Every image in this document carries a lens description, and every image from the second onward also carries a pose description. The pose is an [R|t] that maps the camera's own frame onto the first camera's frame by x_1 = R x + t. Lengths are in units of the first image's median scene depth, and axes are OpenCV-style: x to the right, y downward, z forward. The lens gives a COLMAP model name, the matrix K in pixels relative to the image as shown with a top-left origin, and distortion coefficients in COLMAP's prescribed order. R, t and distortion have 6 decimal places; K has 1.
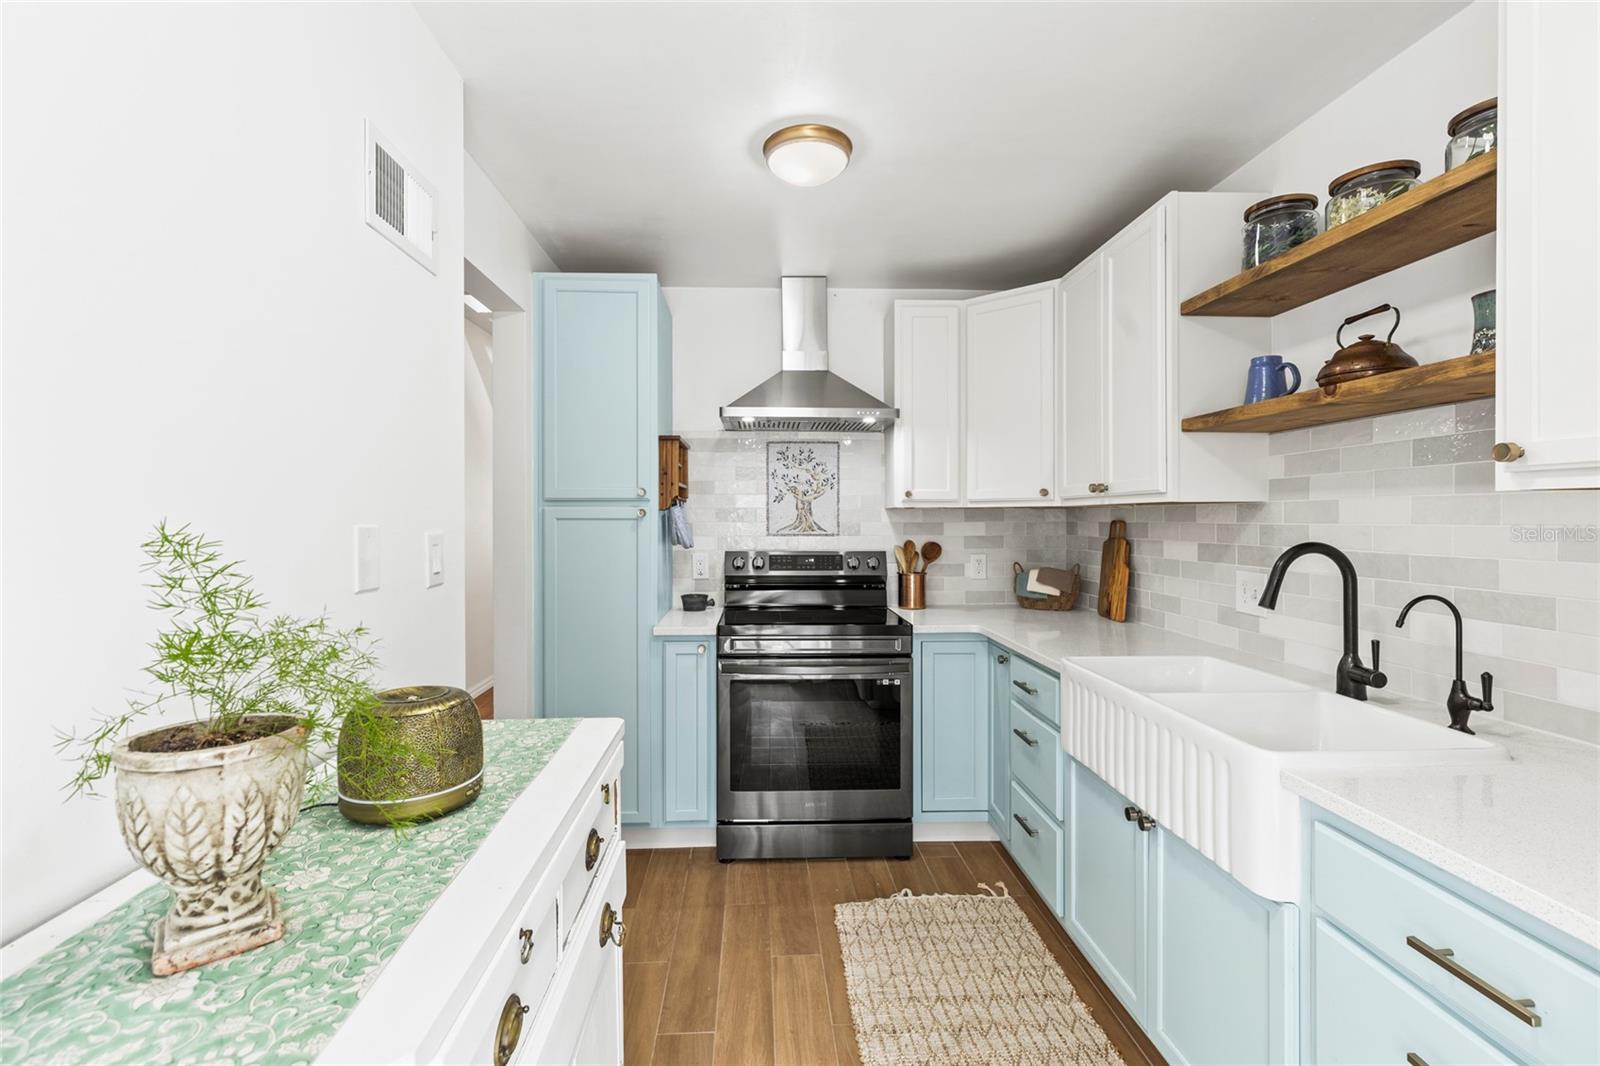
lens RADIAL K [[719.0, 0, 789.3], [0, 719.0, 503.7], [0, 0, 1]] dist [0.007425, -0.003266]
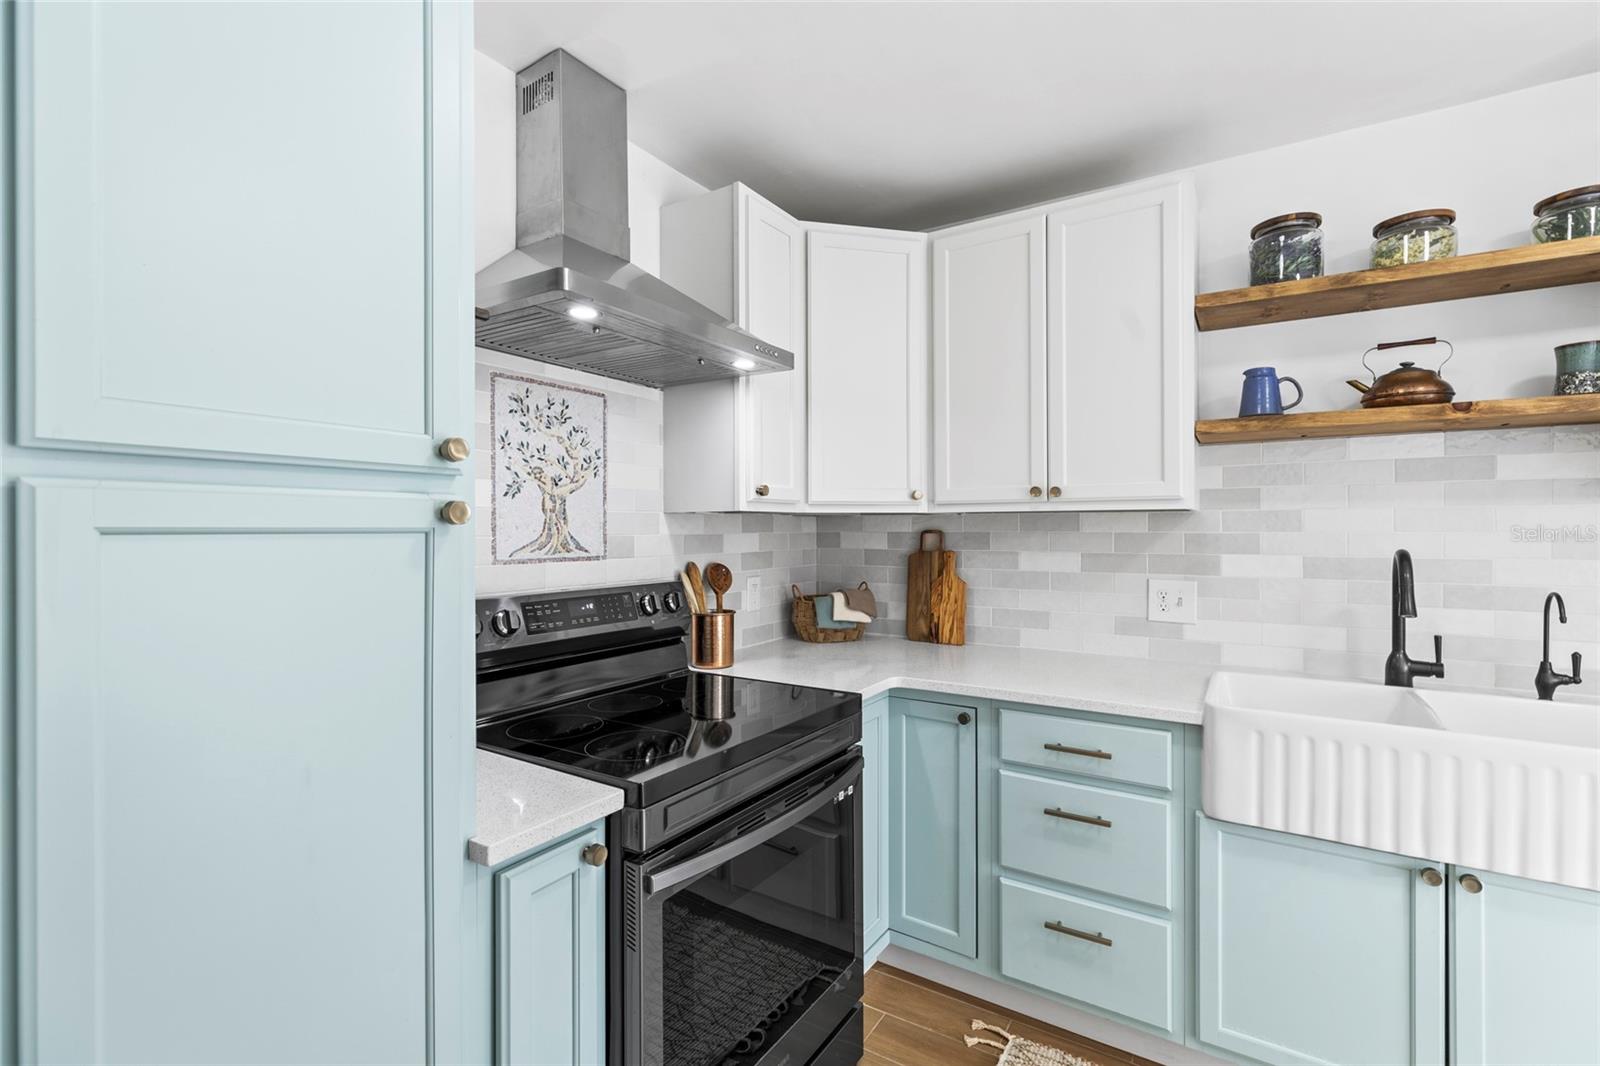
lens RADIAL K [[719.0, 0, 793.1], [0, 719.0, 520.0], [0, 0, 1]] dist [0.007425, -0.003266]
pose [[0.568088, 0.007667, 0.822932, -0.343404], [-0.014753, 0.999891, 0.000869, 0.011945], [-0.822836, -0.012635, 0.568139, 0.600327]]
